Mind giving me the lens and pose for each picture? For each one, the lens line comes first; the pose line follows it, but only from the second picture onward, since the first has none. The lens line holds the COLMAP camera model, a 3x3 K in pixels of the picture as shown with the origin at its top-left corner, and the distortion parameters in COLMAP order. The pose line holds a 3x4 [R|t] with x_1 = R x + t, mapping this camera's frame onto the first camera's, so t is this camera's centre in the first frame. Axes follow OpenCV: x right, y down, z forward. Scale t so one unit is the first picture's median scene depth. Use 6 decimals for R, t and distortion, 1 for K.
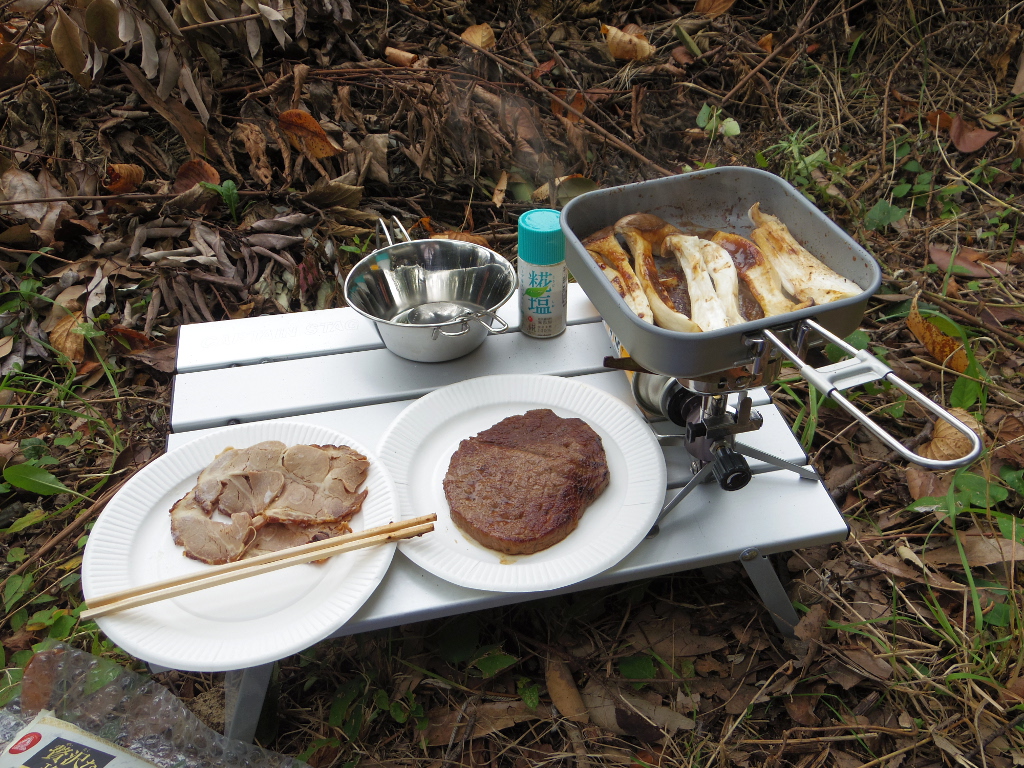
lens RADIAL K [[953.5, 0, 521.9], [0, 953.5, 399.8], [0, 0, 1]] dist [0.002220, 0.000000]
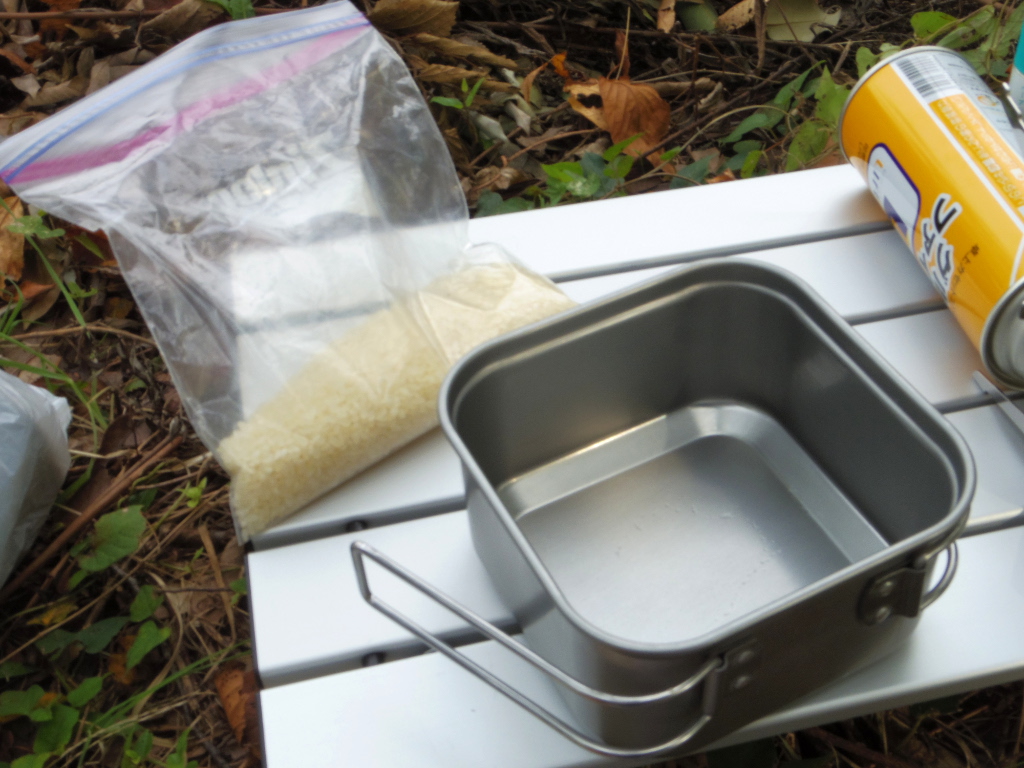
lens RADIAL K [[1374.7, 0, 515.3], [0, 1374.7, 376.2], [0, 0, 1]] dist [0.029876, 0.000000]
pose [[0.999866, 0.007713, 0.014435, -0.137008], [-0.008091, 0.999622, 0.026282, -0.002970], [-0.014226, -0.026395, 0.999550, 0.088137]]
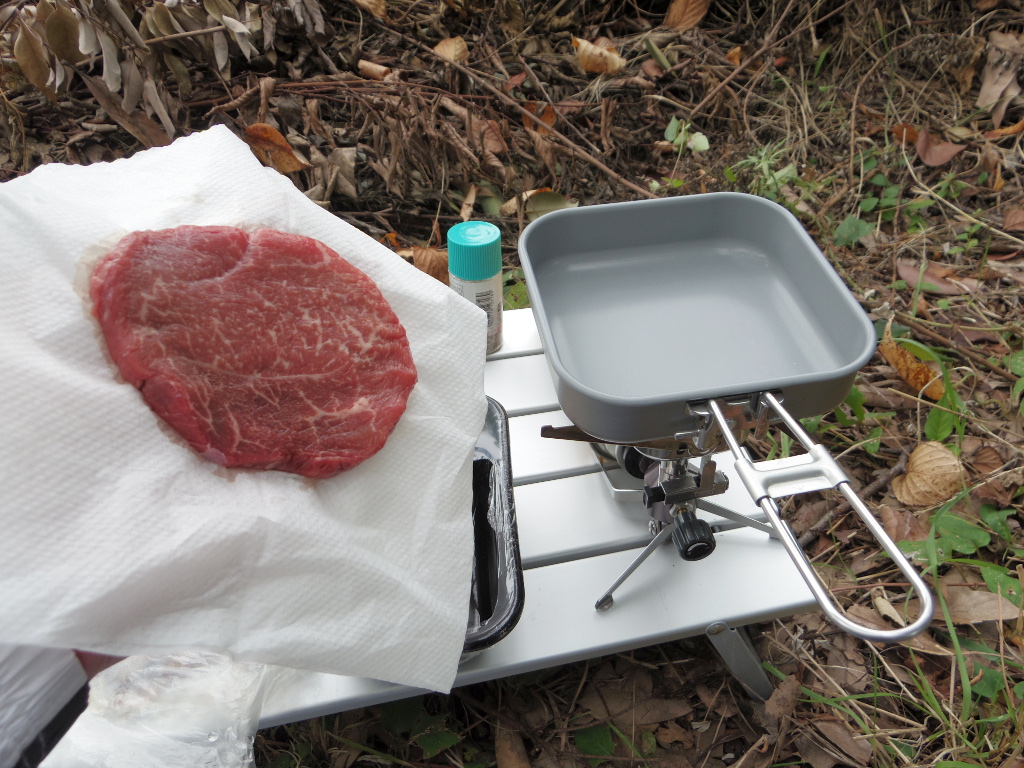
lens RADIAL K [[833.6, 0, 523.0], [0, 833.6, 395.6], [0, 0, 1]] dist [-0.027281, 0.051726]
pose [[0.999979, -0.002345, 0.006034, 0.029120], [0.002176, 0.999610, 0.027828, -0.044384], [-0.006097, -0.027814, 0.999595, 0.125339]]
